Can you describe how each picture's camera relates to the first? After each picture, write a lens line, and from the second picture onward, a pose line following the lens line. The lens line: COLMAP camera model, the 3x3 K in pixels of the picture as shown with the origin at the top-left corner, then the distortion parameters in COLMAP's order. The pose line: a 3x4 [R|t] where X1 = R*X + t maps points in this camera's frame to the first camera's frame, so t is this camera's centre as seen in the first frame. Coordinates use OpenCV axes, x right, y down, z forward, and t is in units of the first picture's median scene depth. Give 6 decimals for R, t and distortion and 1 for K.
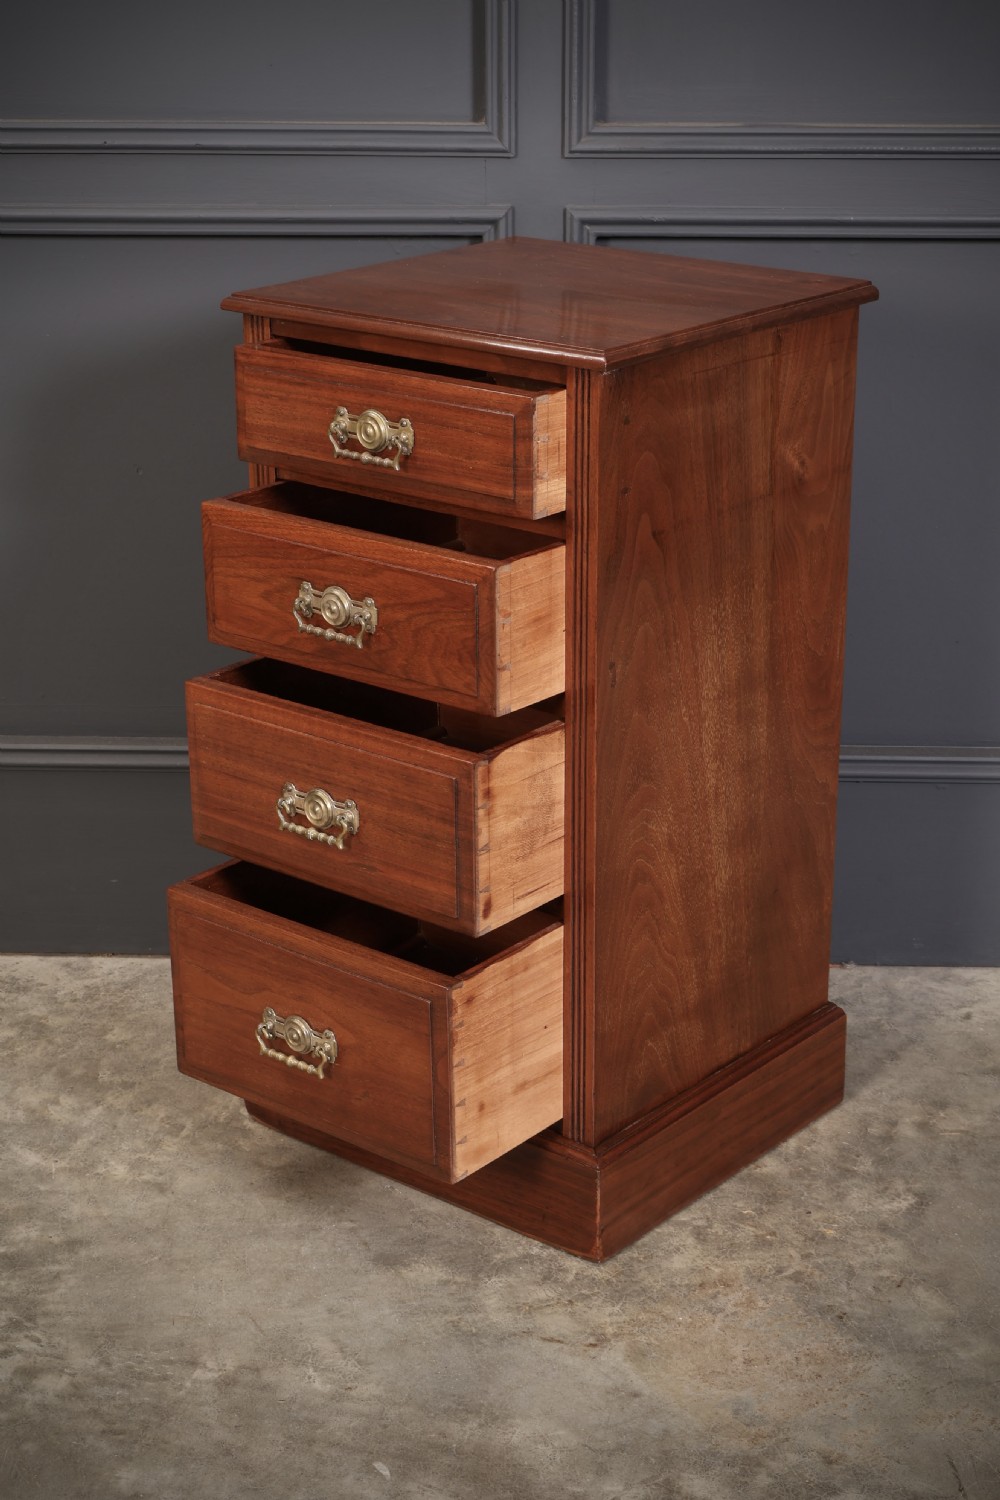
lens RADIAL K [[2628.0, 0, 504.2], [0, 2628.0, 749.2], [0, 0, 1]] dist [0.040608, -0.062602]
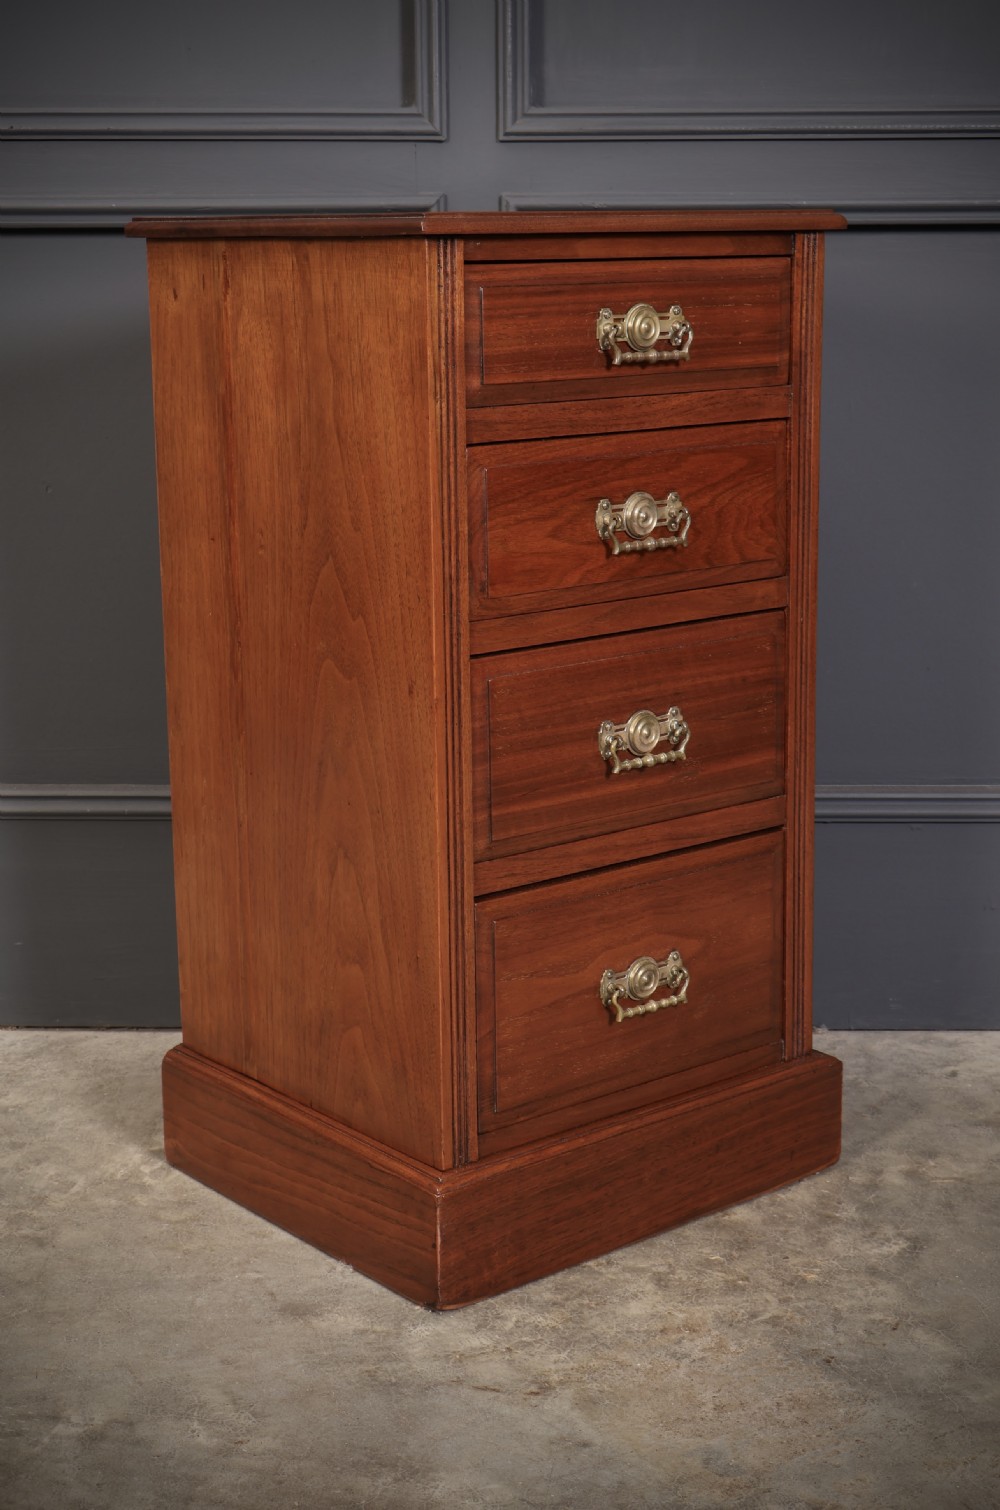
lens RADIAL K [[2370.0, 0, 517.5], [0, 2370.0, 727.9], [0, 0, 1]] dist [0.011924, -0.020260]
pose [[0.999877, -0.006691, 0.014216, 0.017609], [0.008607, 0.990206, -0.139346, 0.113012], [-0.013144, 0.139451, 0.990142, 0.206415]]
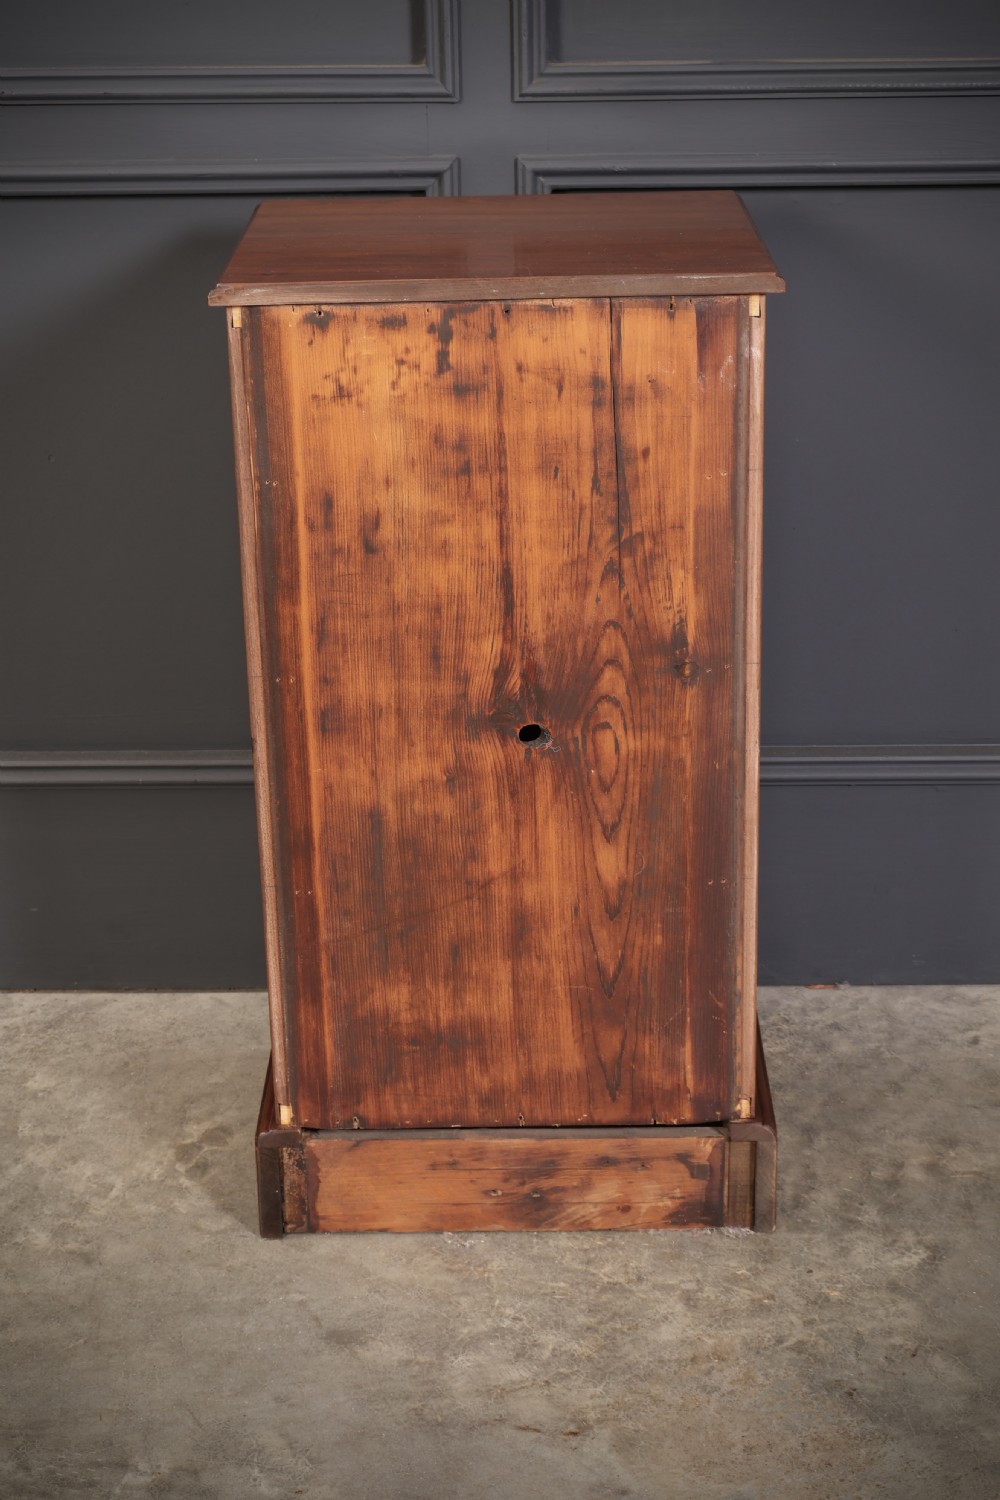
lens RADIAL K [[2669.6, 0, 499.2], [0, 2669.6, 750.1], [0, 0, 1]] dist [0.023478, -0.011147]
pose [[0.999704, -0.019596, 0.014400, 0.000102], [0.019489, 0.999781, 0.007562, -0.010916], [-0.014545, -0.007279, 0.999868, 0.092389]]
